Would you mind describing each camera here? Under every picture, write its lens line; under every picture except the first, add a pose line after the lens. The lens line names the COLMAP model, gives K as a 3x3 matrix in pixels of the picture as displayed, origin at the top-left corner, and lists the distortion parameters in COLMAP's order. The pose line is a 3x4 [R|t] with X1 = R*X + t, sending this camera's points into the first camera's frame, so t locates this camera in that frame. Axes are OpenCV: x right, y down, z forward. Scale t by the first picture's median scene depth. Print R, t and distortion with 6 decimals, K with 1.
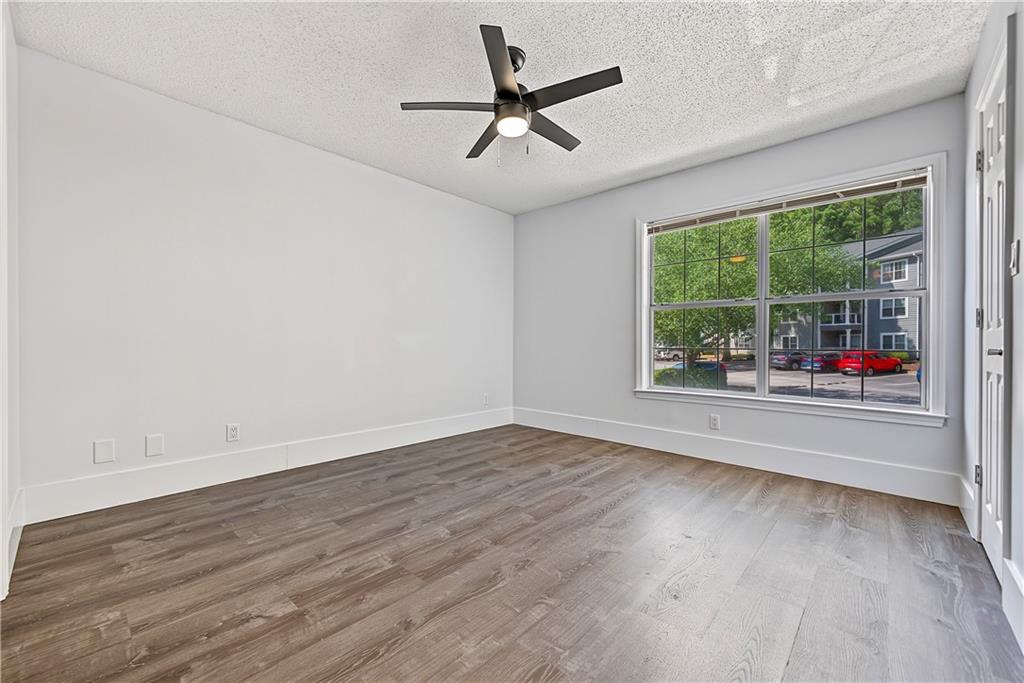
lens RADIAL K [[410.6, 0, 511.2], [0, 410.6, 344.1], [0, 0, 1]] dist [-0.002923, -0.000017]
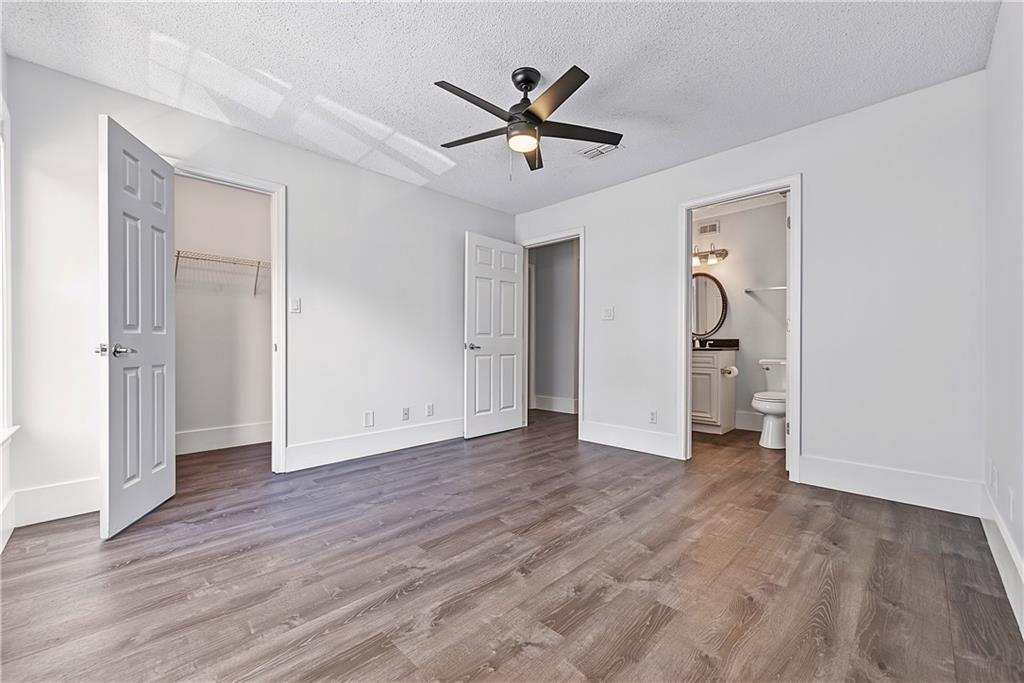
lens RADIAL K [[410.6, 0, 512.3], [0, 410.6, 345.0], [0, 0, 1]] dist [-0.002923, -0.000017]
pose [[-0.999306, -0.004706, 0.036940, -0.008781], [-0.004759, 0.999988, -0.001321, 0.000031], [-0.036933, -0.001496, -0.999317, 1.890707]]
